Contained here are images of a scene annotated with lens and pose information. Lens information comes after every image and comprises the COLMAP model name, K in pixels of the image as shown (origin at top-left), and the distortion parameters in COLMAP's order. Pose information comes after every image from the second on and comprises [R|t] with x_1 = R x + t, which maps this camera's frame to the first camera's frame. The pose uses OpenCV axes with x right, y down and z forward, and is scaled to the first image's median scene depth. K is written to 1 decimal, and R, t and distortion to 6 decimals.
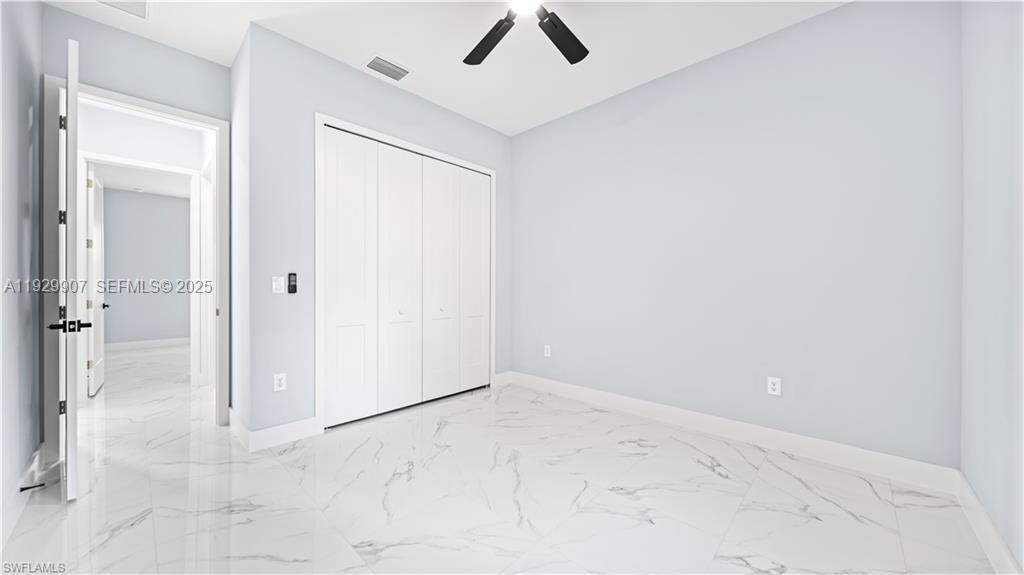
lens RADIAL K [[360.3, 0, 516.4], [0, 360.3, 286.2], [0, 0, 1]] dist [0.000205, -0.000058]
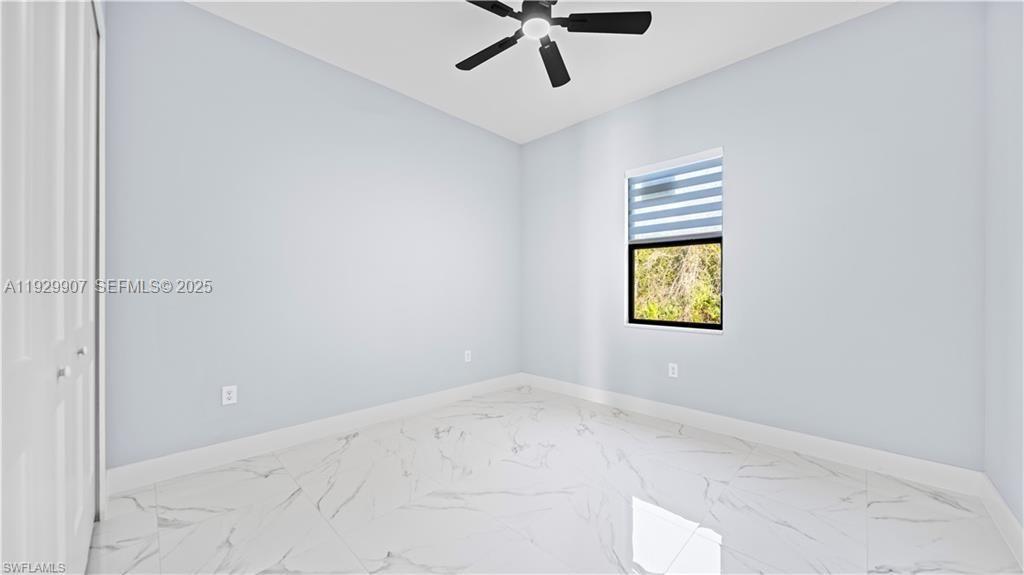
lens RADIAL K [[360.3, 0, 516.4], [0, 360.3, 286.2], [0, 0, 1]] dist [0.000205, -0.000058]
pose [[0.026799, 0.011620, 0.999573, -0.844953], [0.001335, 0.999931, -0.011660, 0.005969], [-0.999640, 0.001647, 0.026782, 0.825983]]
